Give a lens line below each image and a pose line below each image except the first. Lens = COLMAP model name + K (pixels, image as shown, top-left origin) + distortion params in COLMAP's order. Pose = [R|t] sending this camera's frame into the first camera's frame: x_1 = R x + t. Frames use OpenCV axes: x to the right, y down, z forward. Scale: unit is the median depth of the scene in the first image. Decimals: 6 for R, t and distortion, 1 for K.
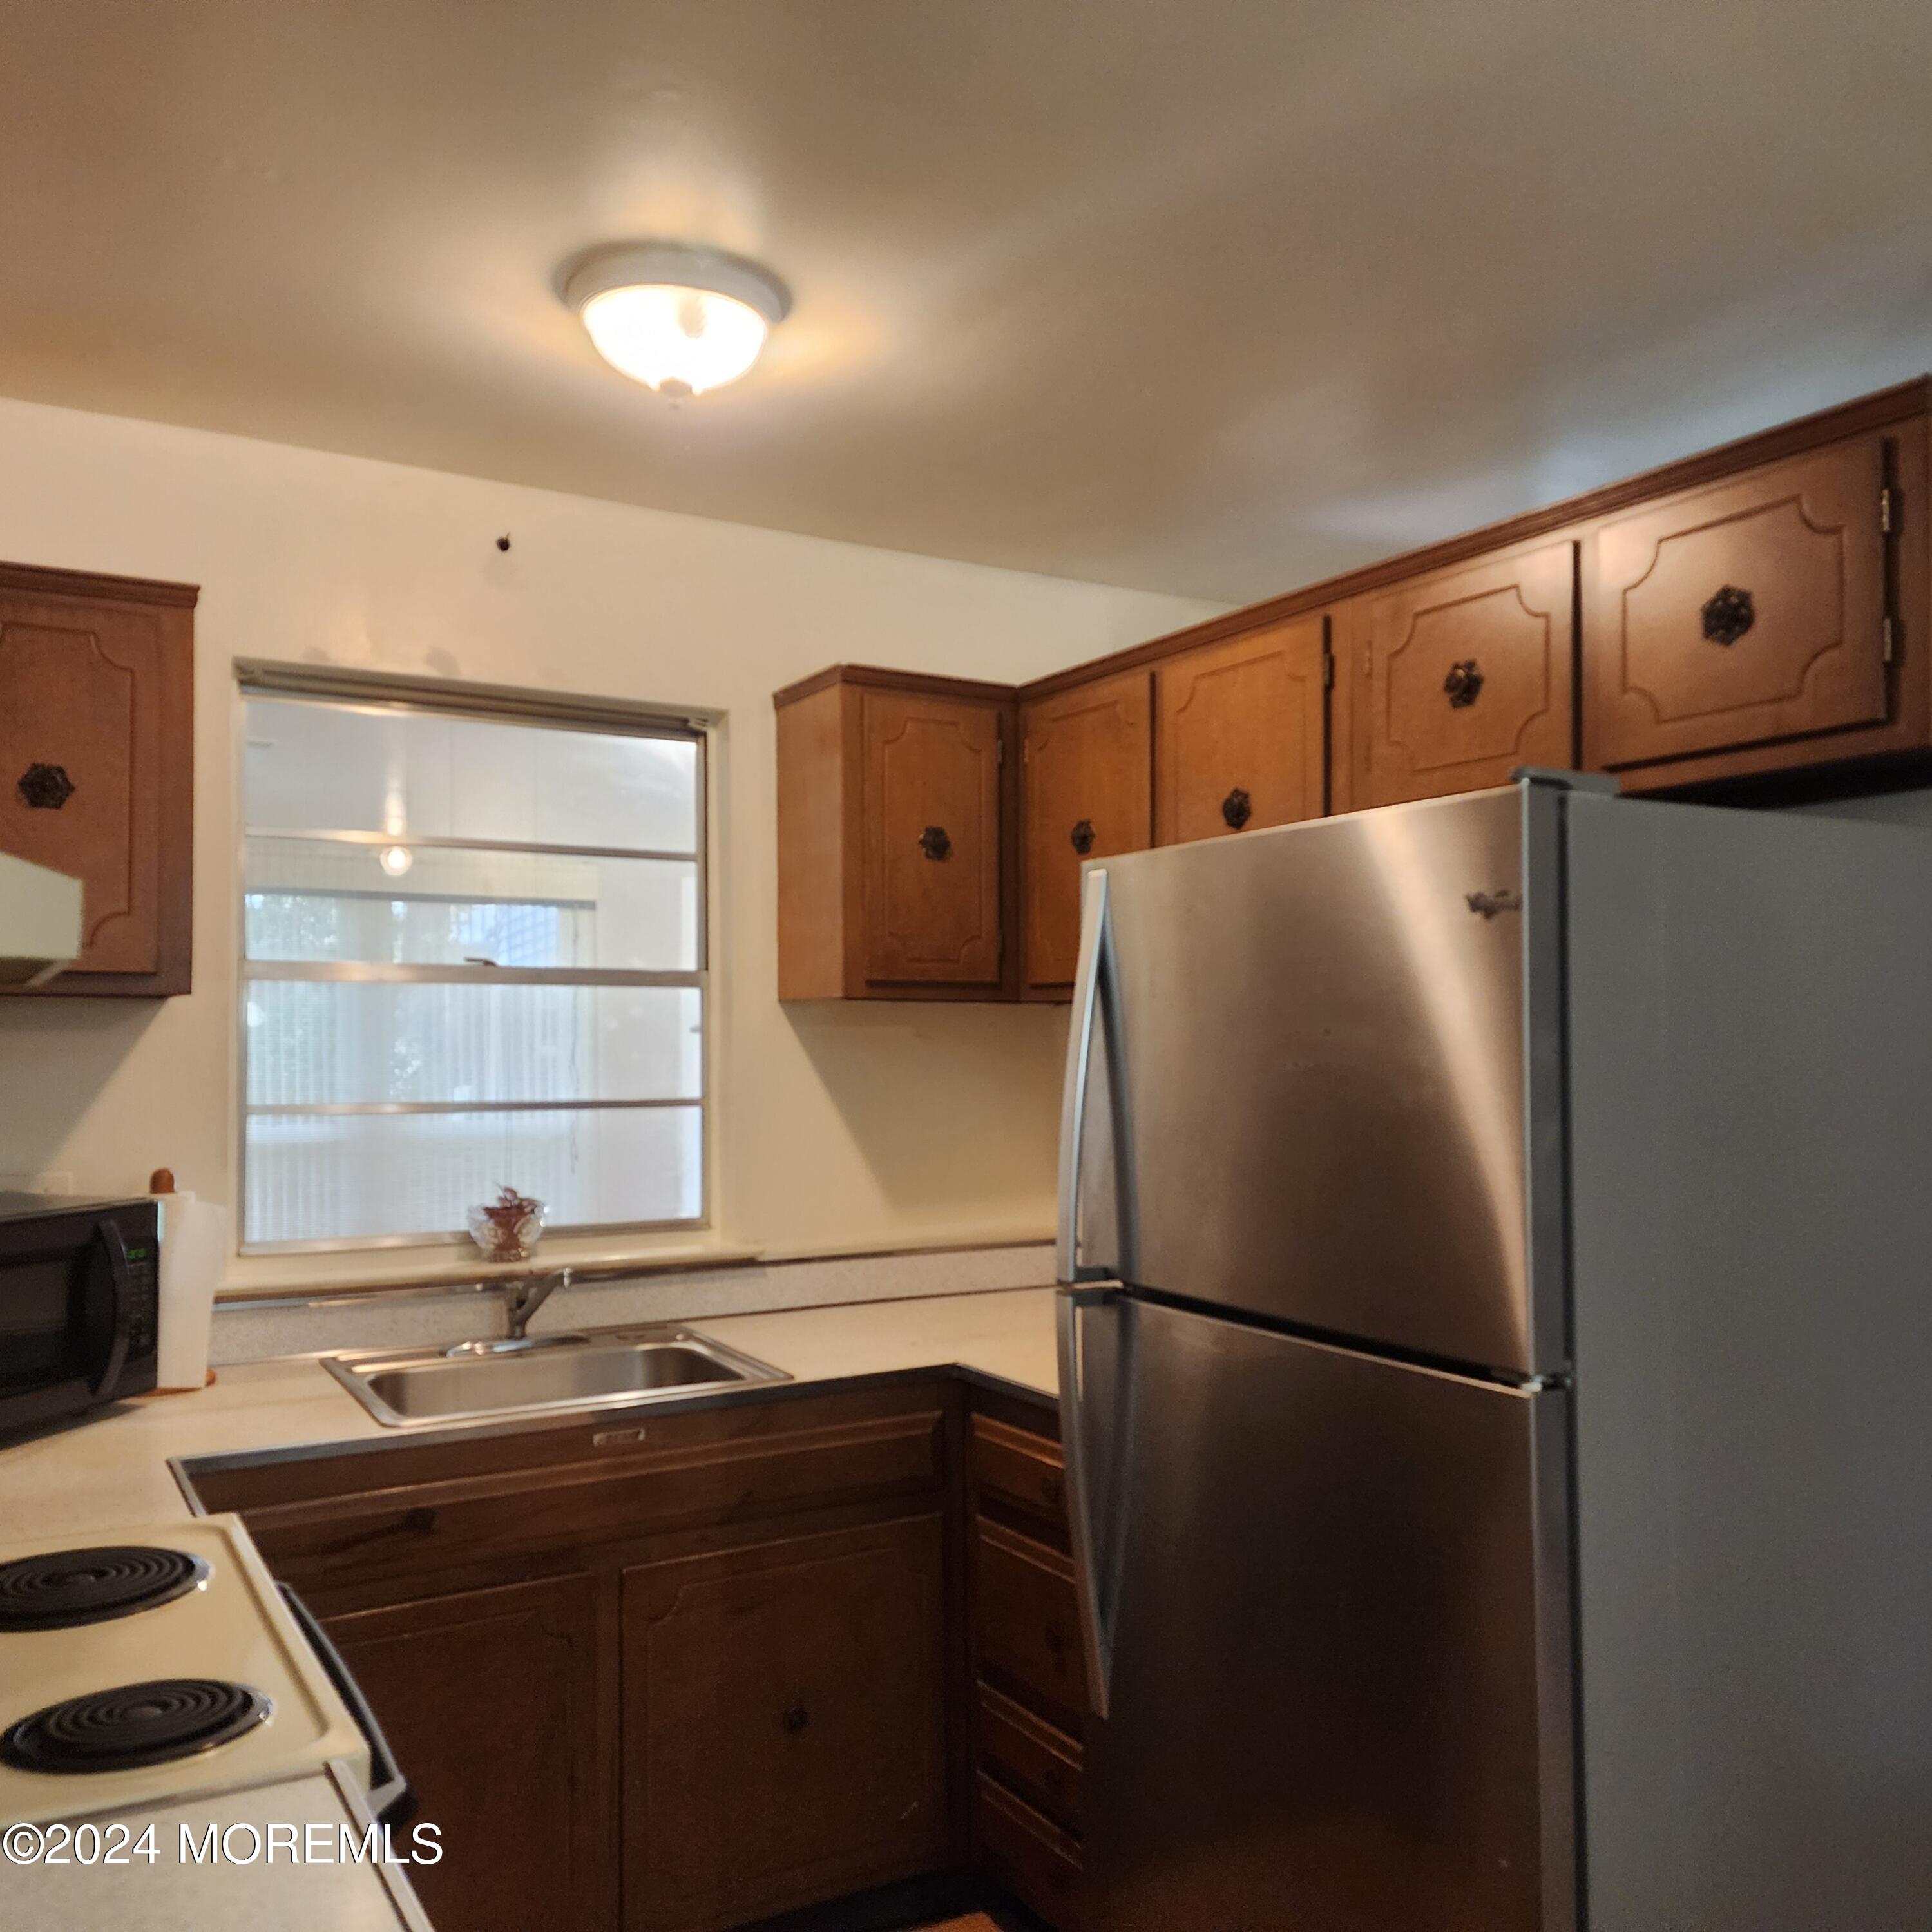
lens RADIAL K [[1703.6, 0, 965.1], [0, 1703.6, 989.8], [0, 0, 1]] dist [0.113718, -0.149141]
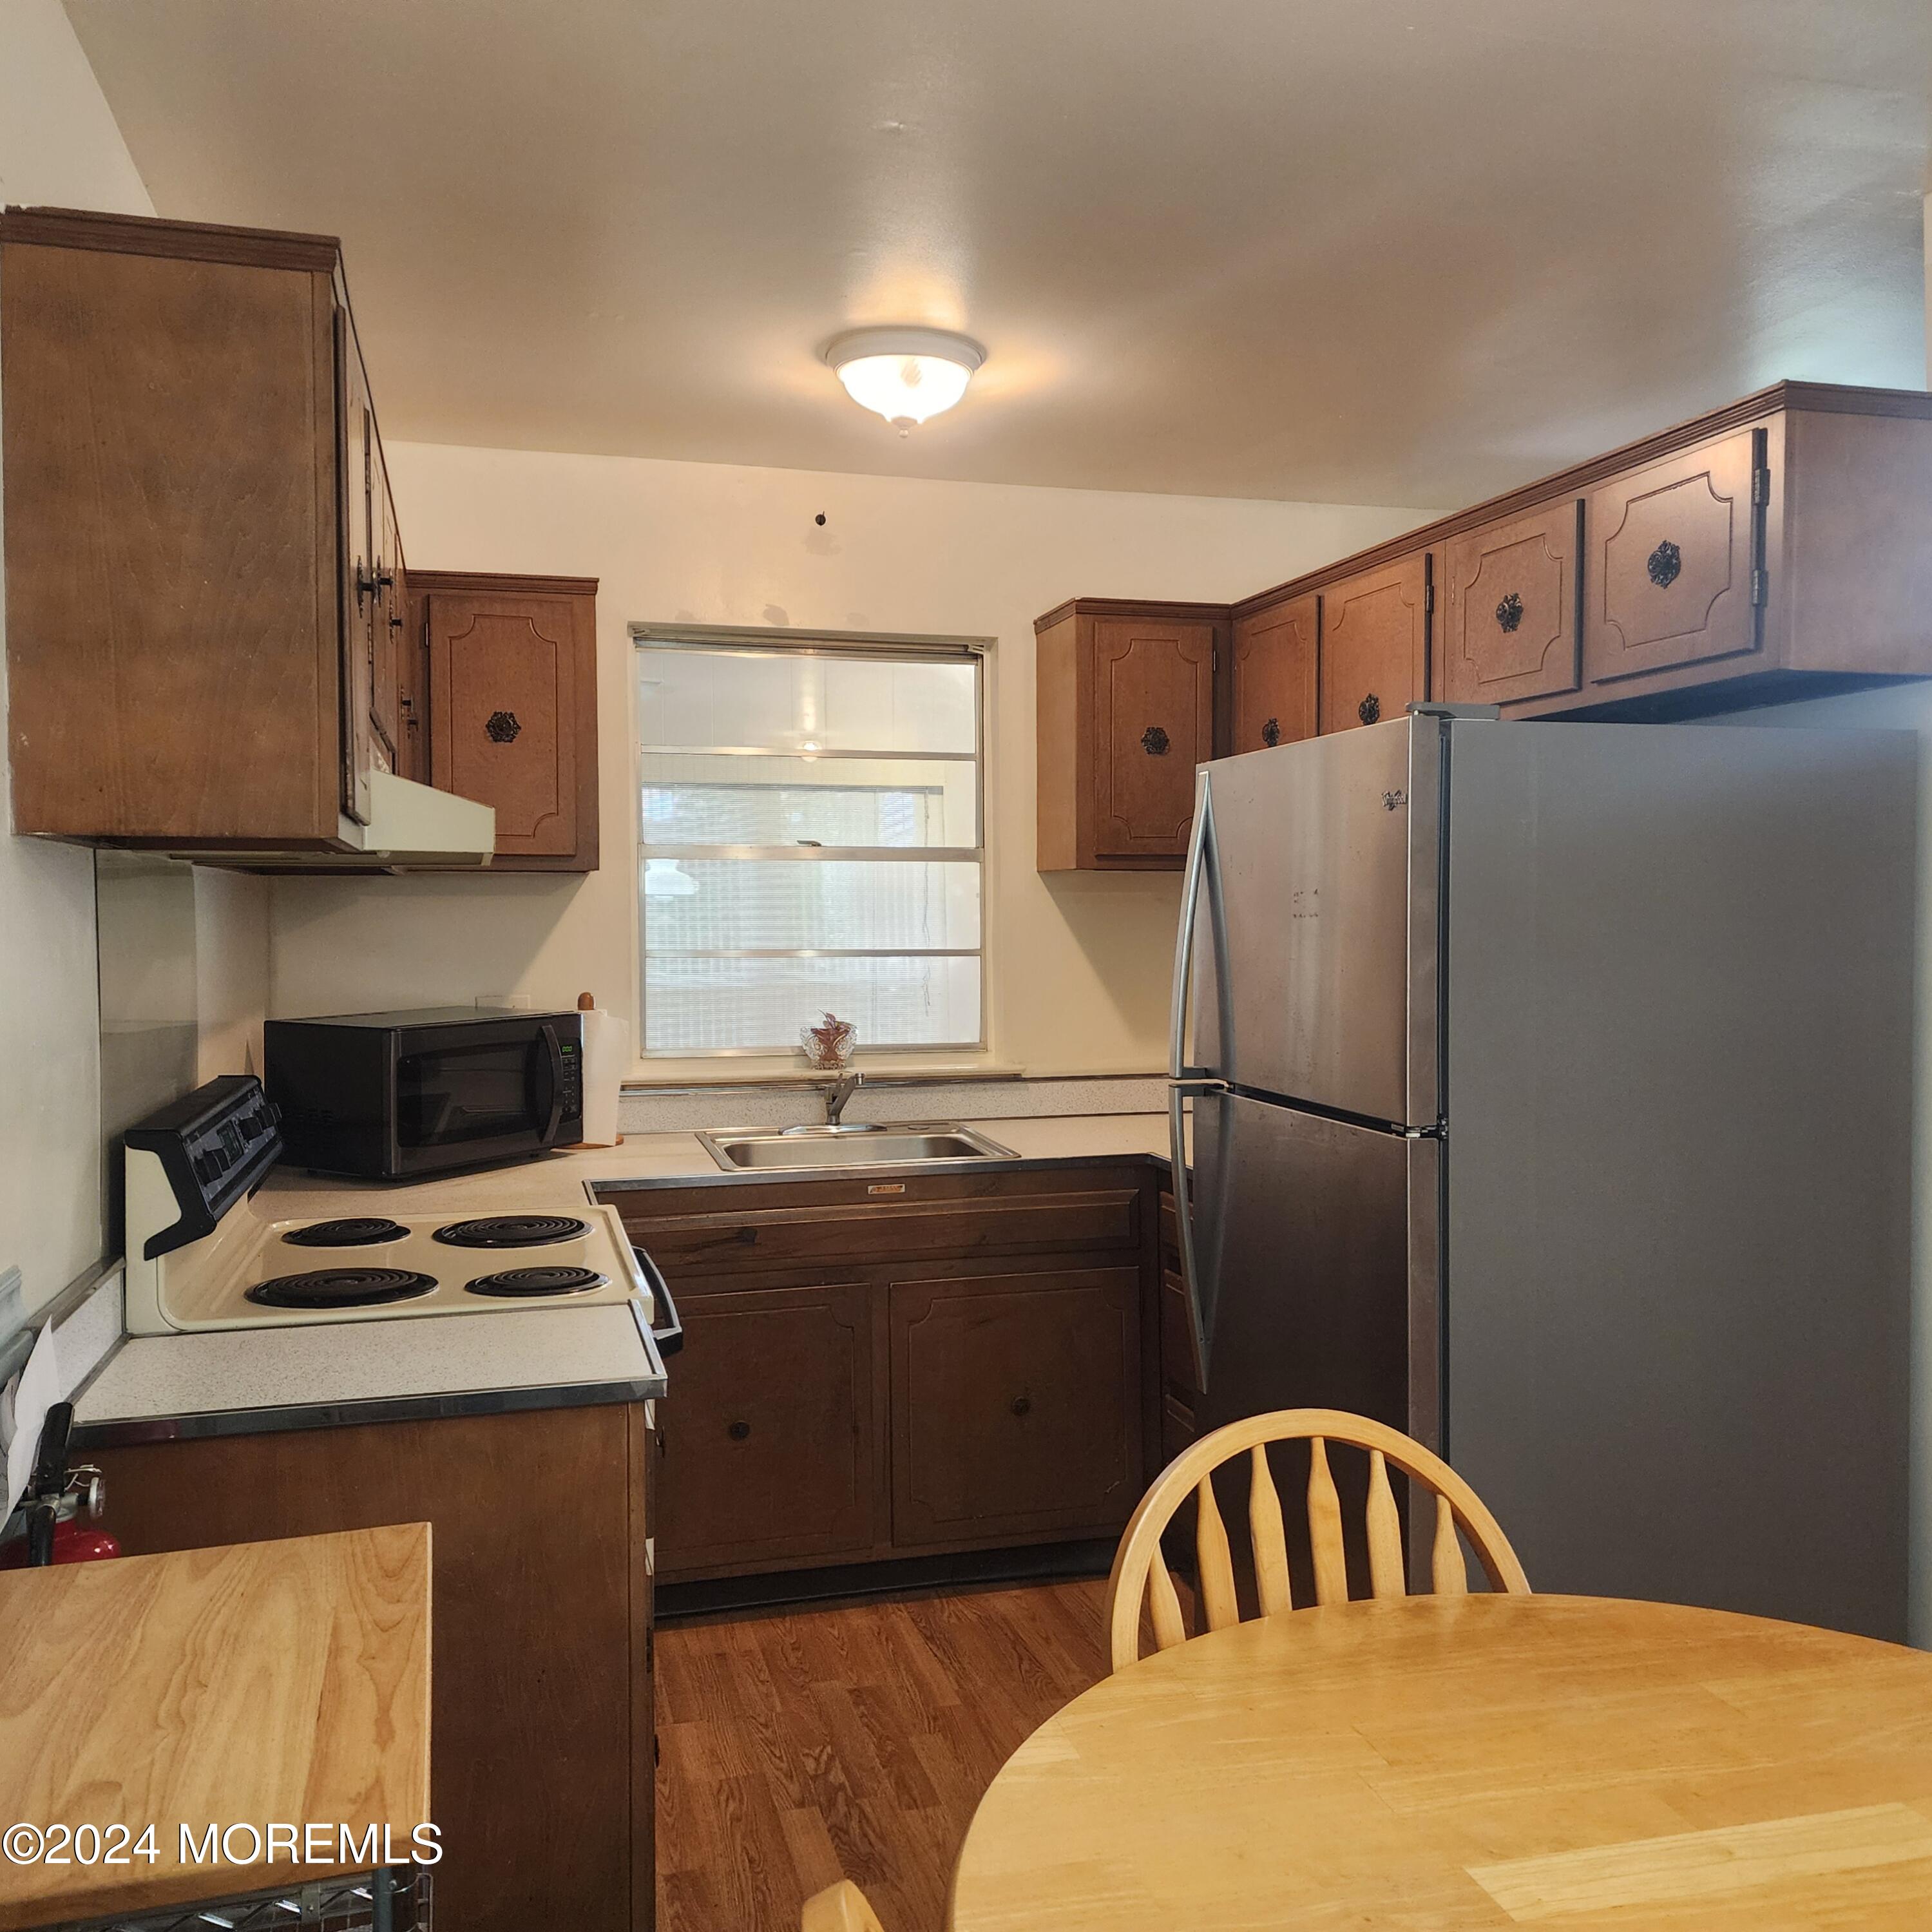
lens RADIAL K [[1731.2, 0, 951.9], [0, 1731.2, 942.6], [0, 0, 1]] dist [0.166949, -0.342307]
pose [[0.965754, 0.002705, -0.259447, 0.196271], [0.010188, 0.998779, 0.048337, -0.003679], [0.259261, -0.049324, 0.964547, -0.296367]]
